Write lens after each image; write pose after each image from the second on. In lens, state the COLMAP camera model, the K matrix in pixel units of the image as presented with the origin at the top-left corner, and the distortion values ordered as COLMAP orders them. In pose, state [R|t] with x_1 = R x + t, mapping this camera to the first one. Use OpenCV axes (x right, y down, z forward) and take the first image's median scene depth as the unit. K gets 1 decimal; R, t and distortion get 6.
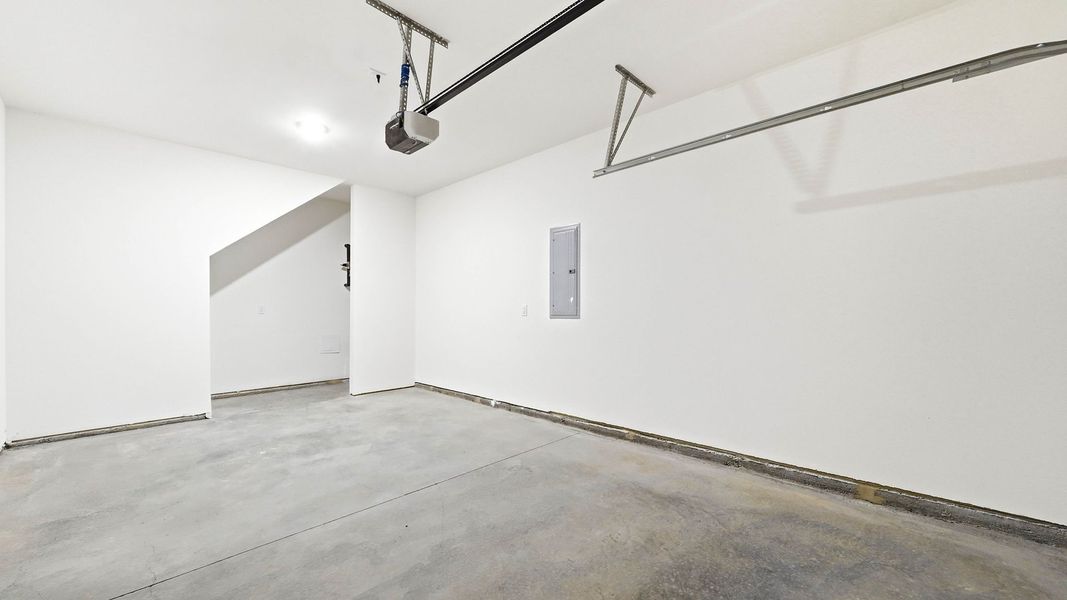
lens RADIAL K [[411.2, 0, 532.1], [0, 411.2, 304.8], [0, 0, 1]] dist [-0.002210, -0.000604]
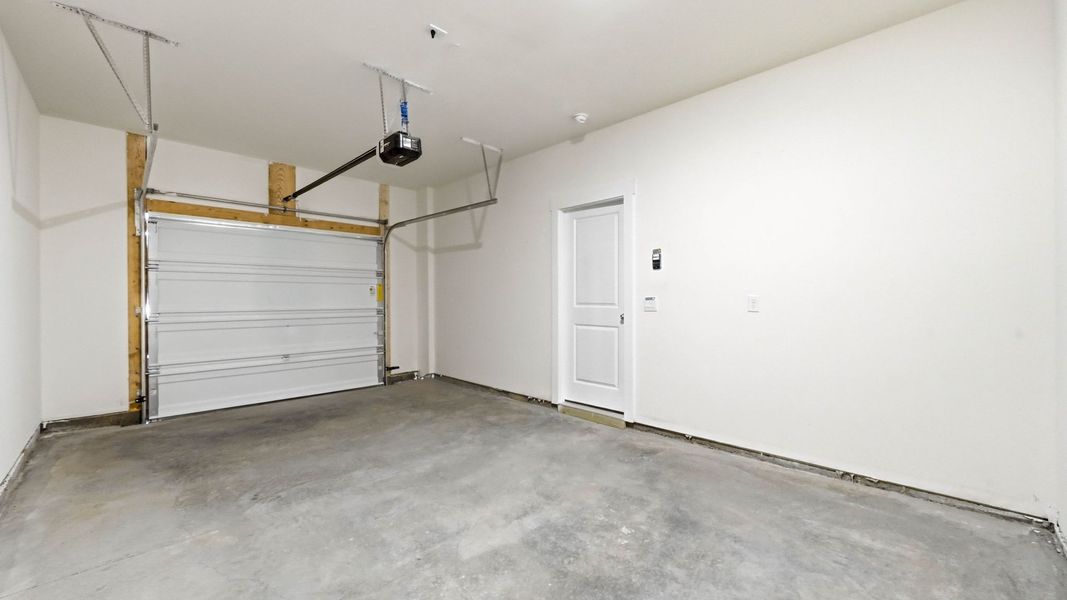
lens RADIAL K [[411.2, 0, 534.8], [0, 411.2, 300.1], [0, 0, 1]] dist [-0.002210, -0.000604]
pose [[-0.999779, 0.003047, 0.020813, -0.617645], [0.002865, 0.999957, -0.008780, 0.012174], [-0.020839, -0.008719, -0.999745, 1.903202]]
